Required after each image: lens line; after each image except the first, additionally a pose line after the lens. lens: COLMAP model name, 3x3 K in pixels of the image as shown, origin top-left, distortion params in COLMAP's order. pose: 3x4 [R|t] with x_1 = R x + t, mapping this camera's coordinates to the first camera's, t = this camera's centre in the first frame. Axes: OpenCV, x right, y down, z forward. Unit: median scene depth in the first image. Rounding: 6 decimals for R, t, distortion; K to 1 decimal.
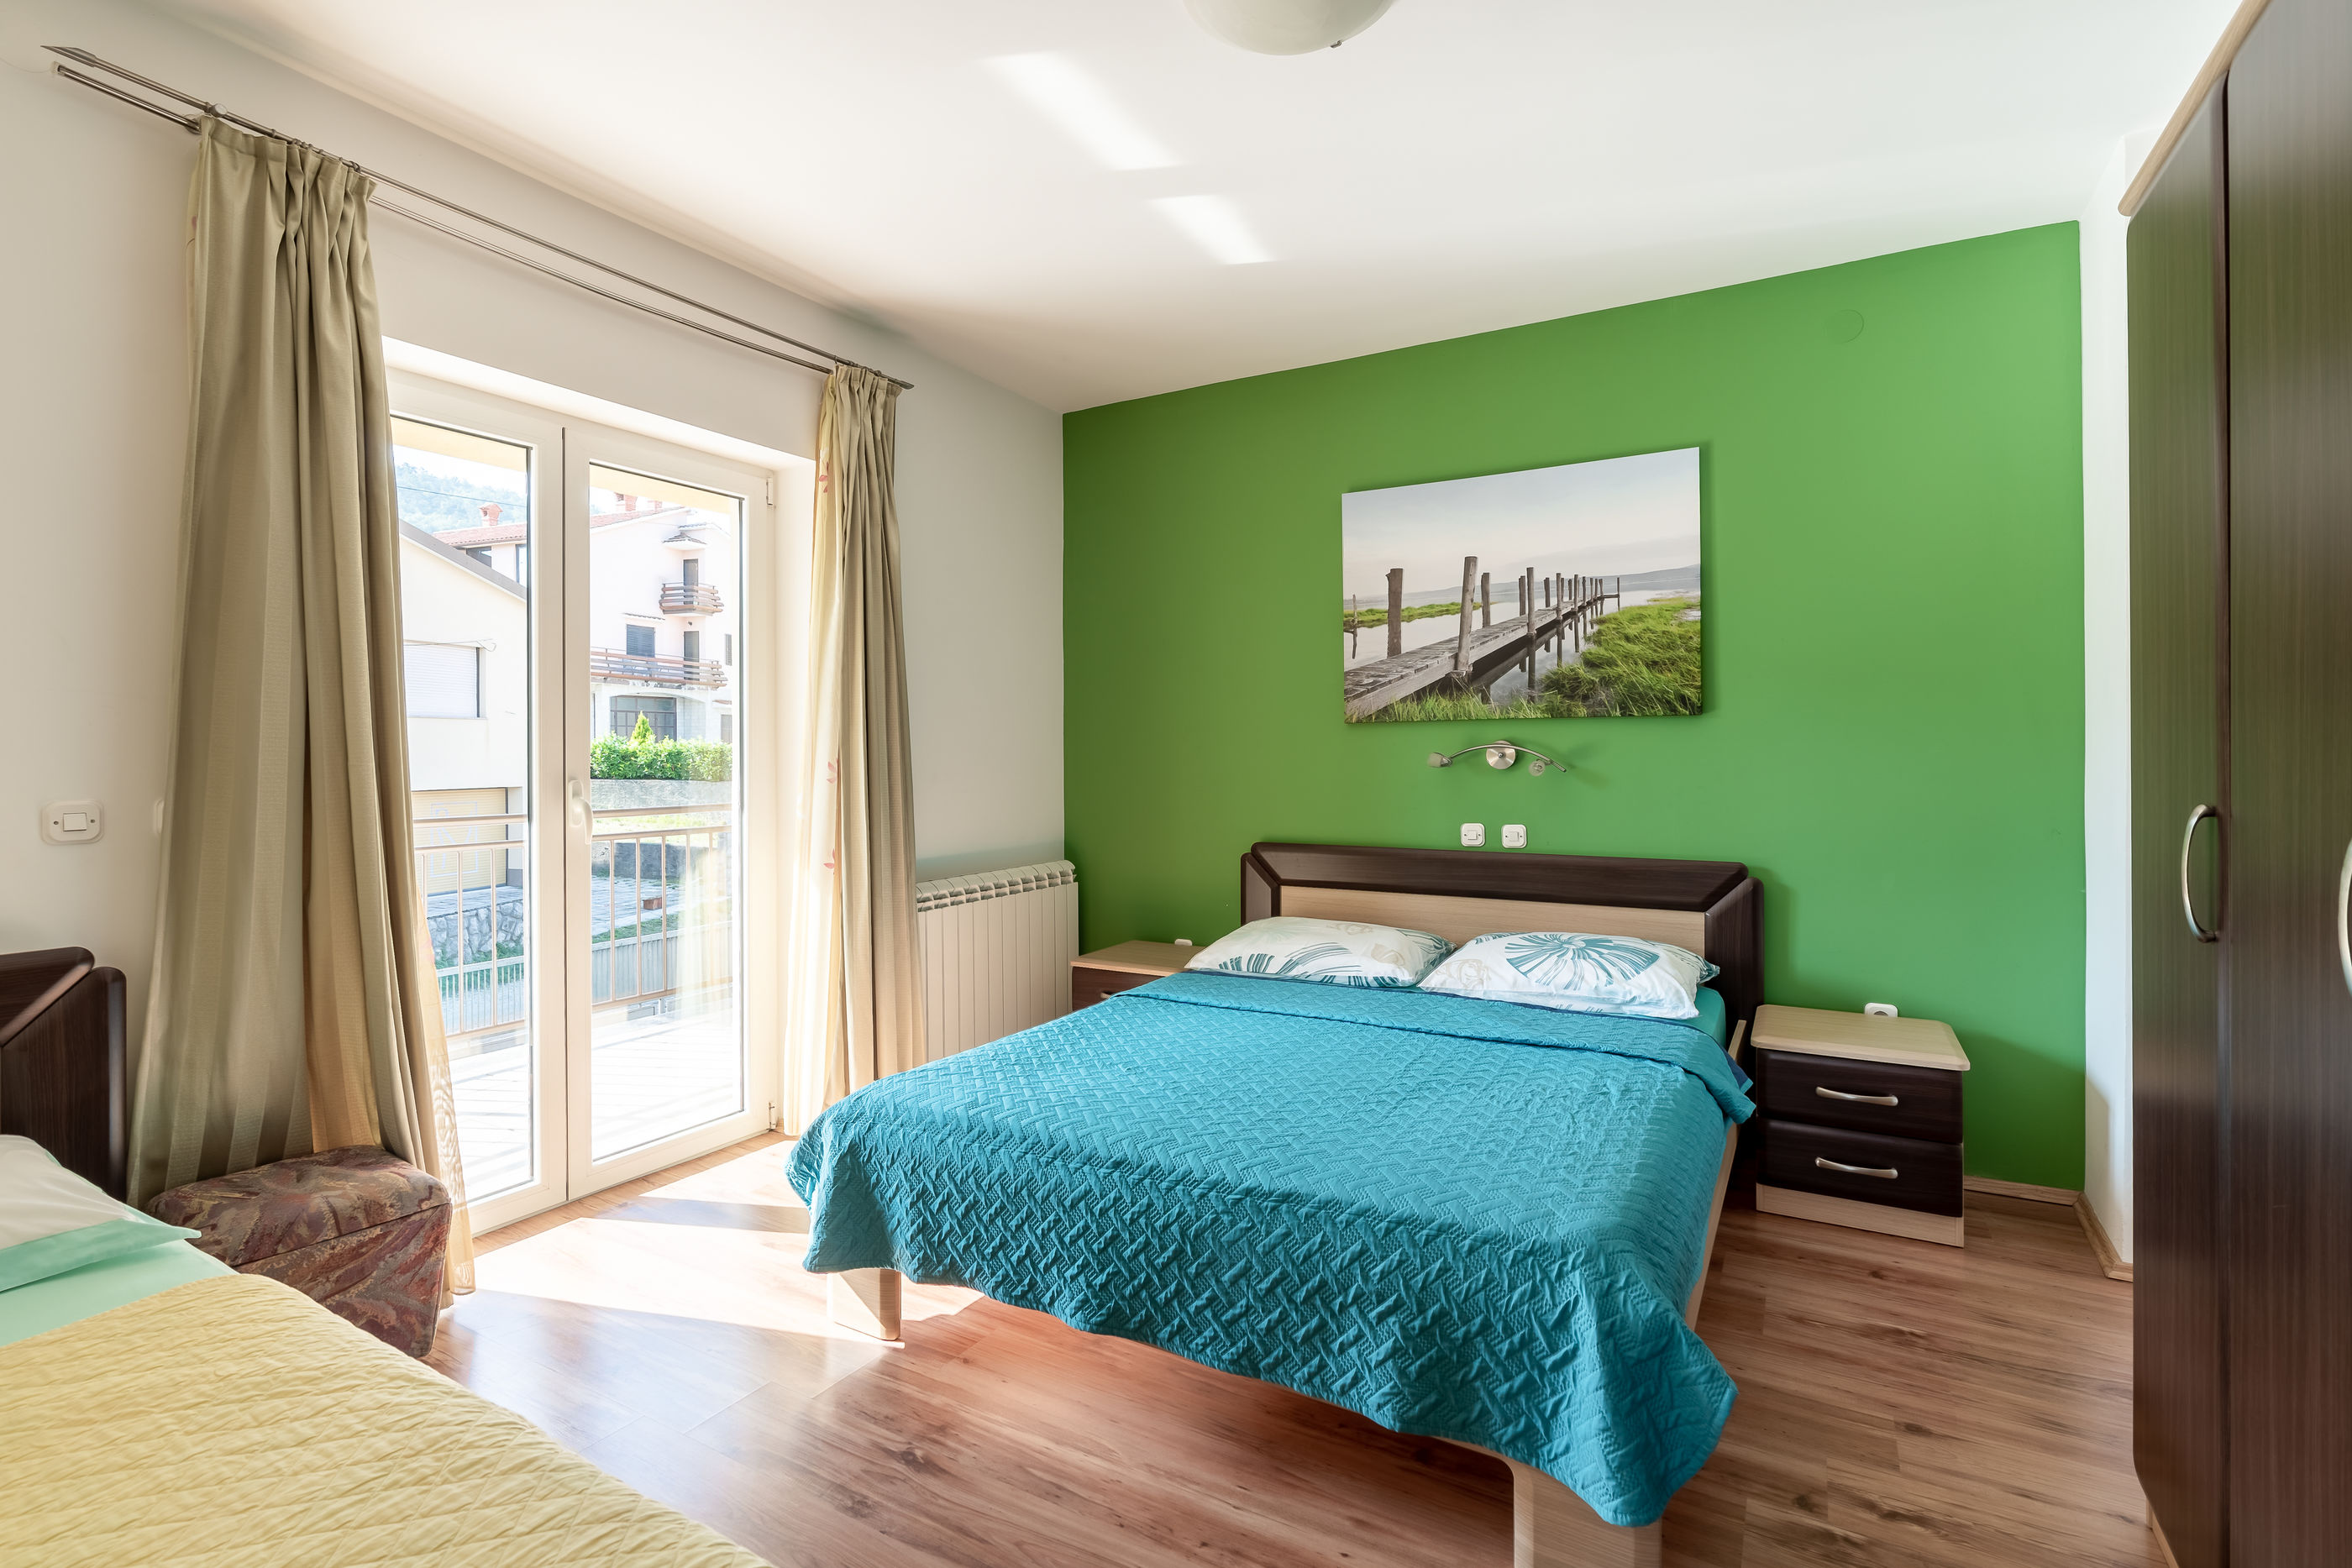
lens RADIAL K [[1100.8, 0, 1172.8], [0, 1100.8, 768.5], [0, 0, 1]] dist [-0.009967, 0.002299]
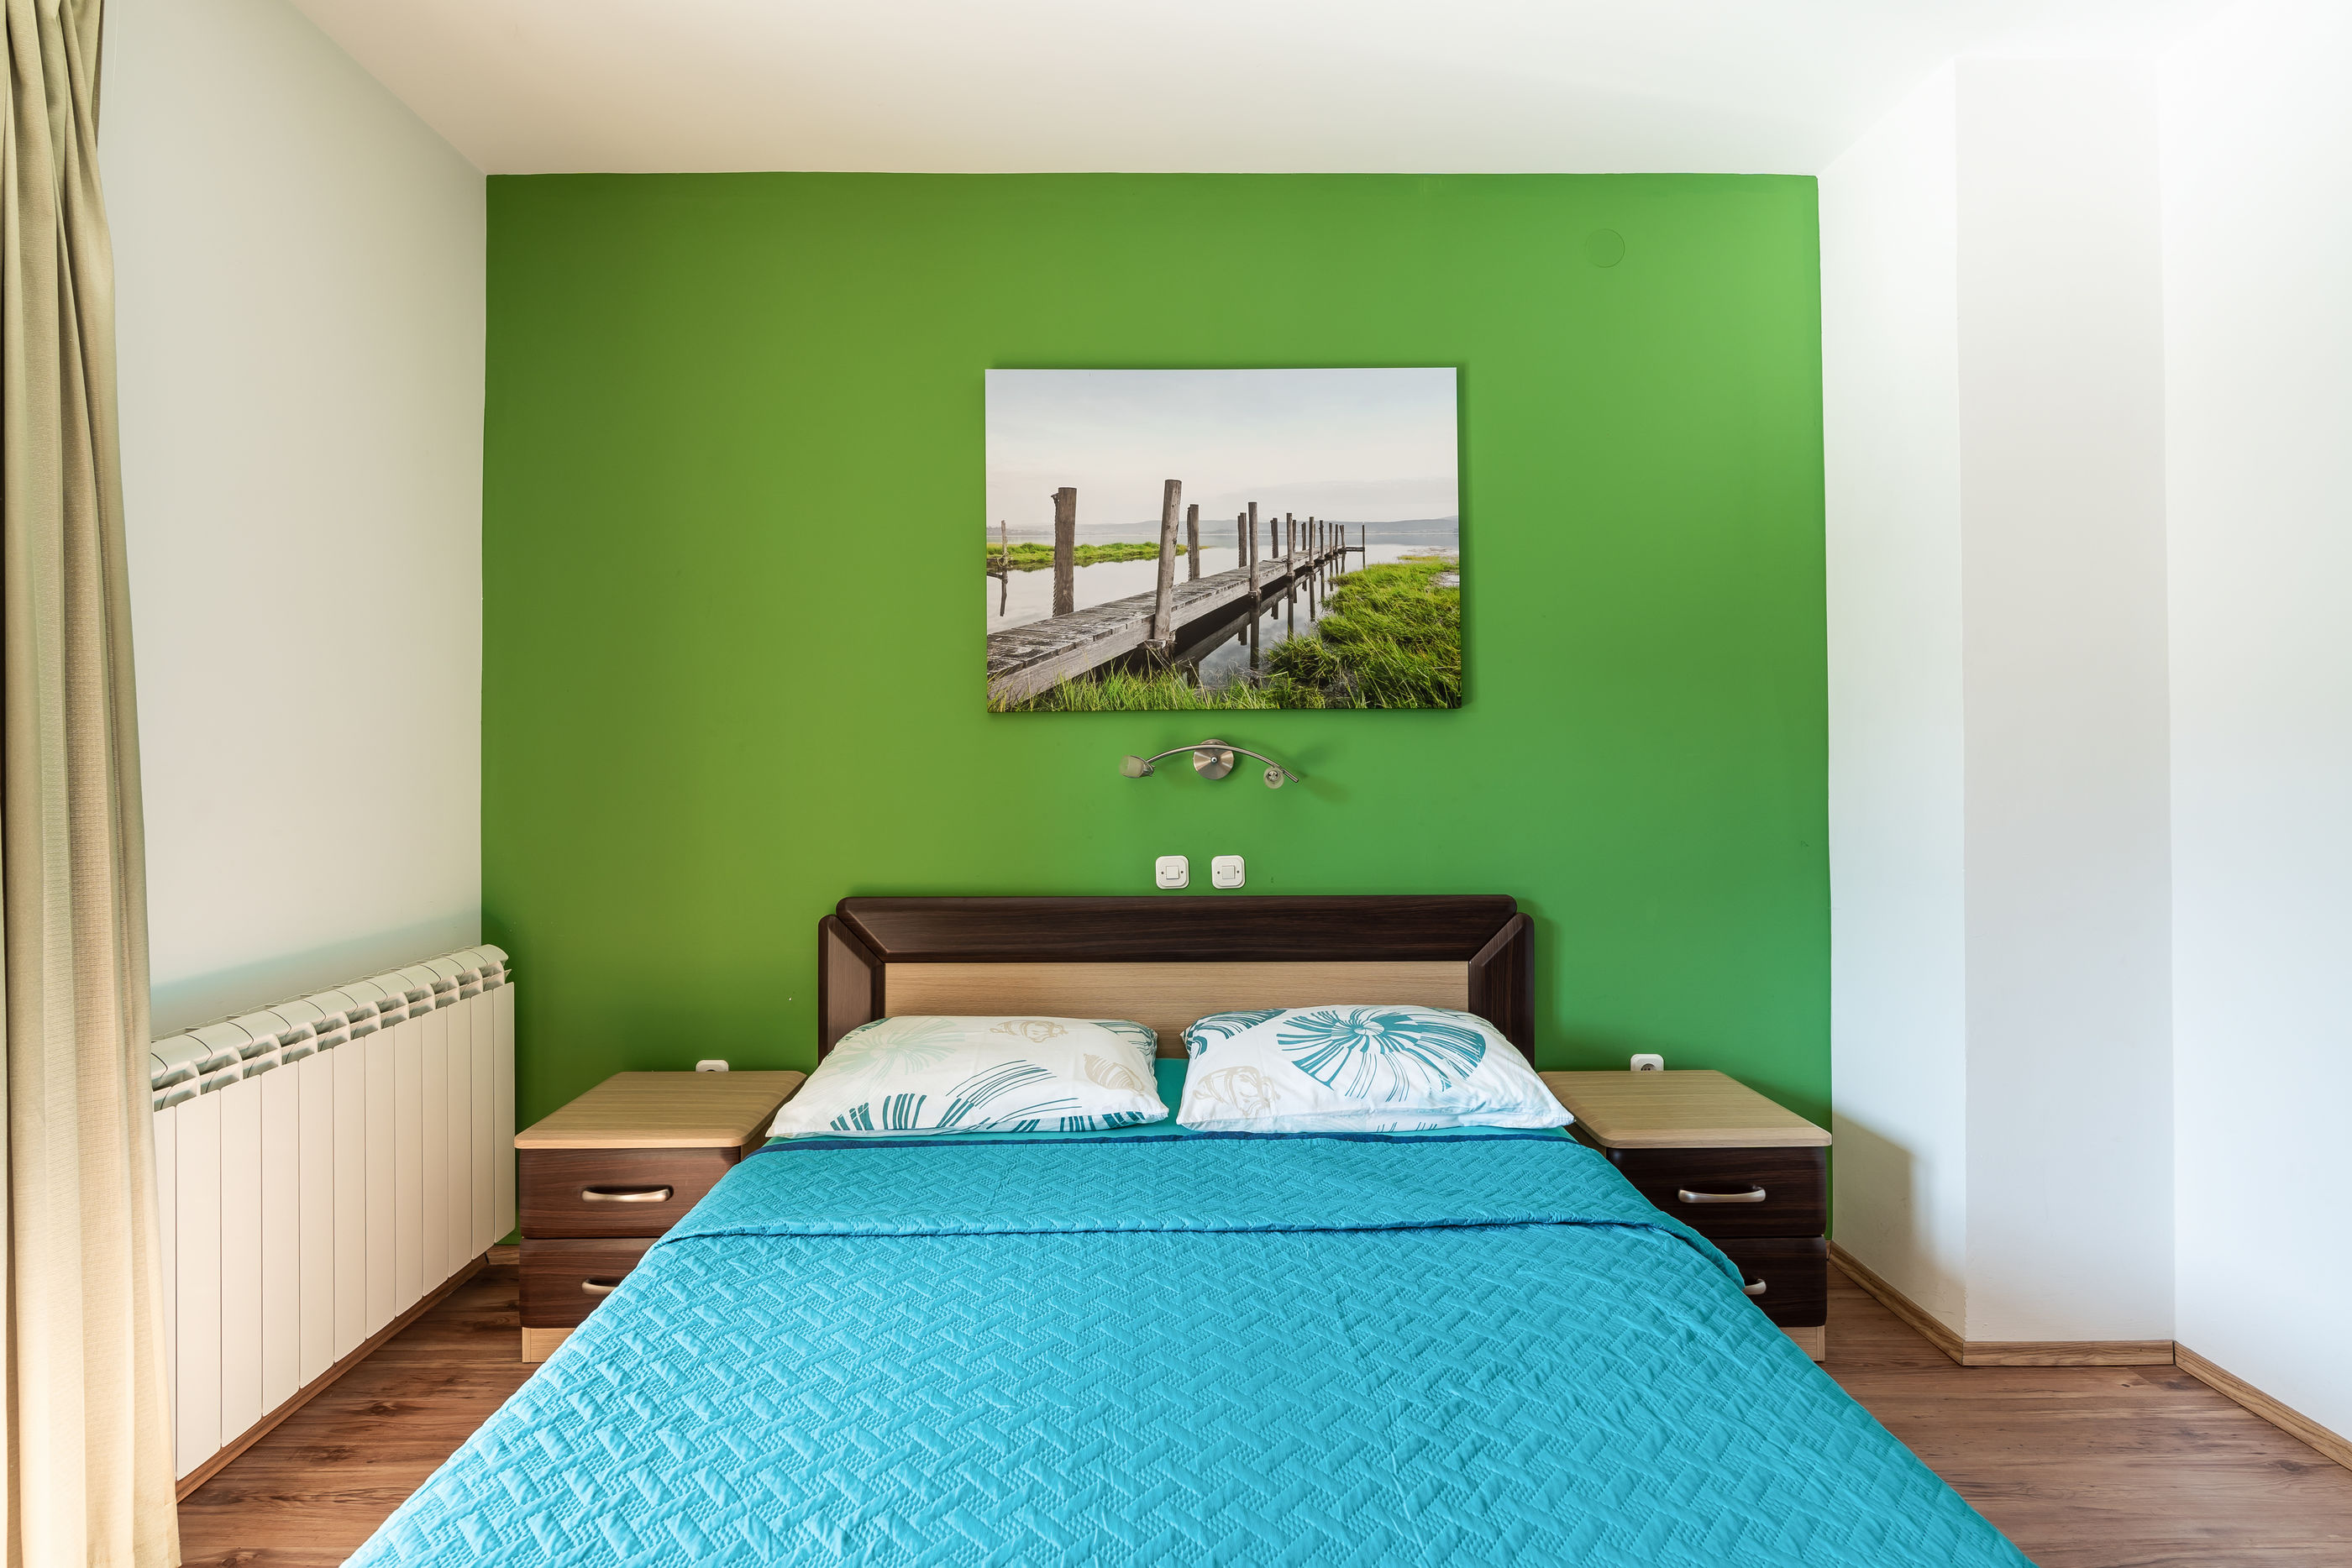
lens RADIAL K [[1100.8, 0, 1131.0], [0, 1100.8, 747.6], [0, 0, 1]] dist [-0.009967, 0.002299]
pose [[0.874362, 0.005302, 0.485245, -0.098990], [0.007014, 0.999698, -0.023561, -0.003664], [-0.485223, 0.024004, 0.874061, 0.407941]]
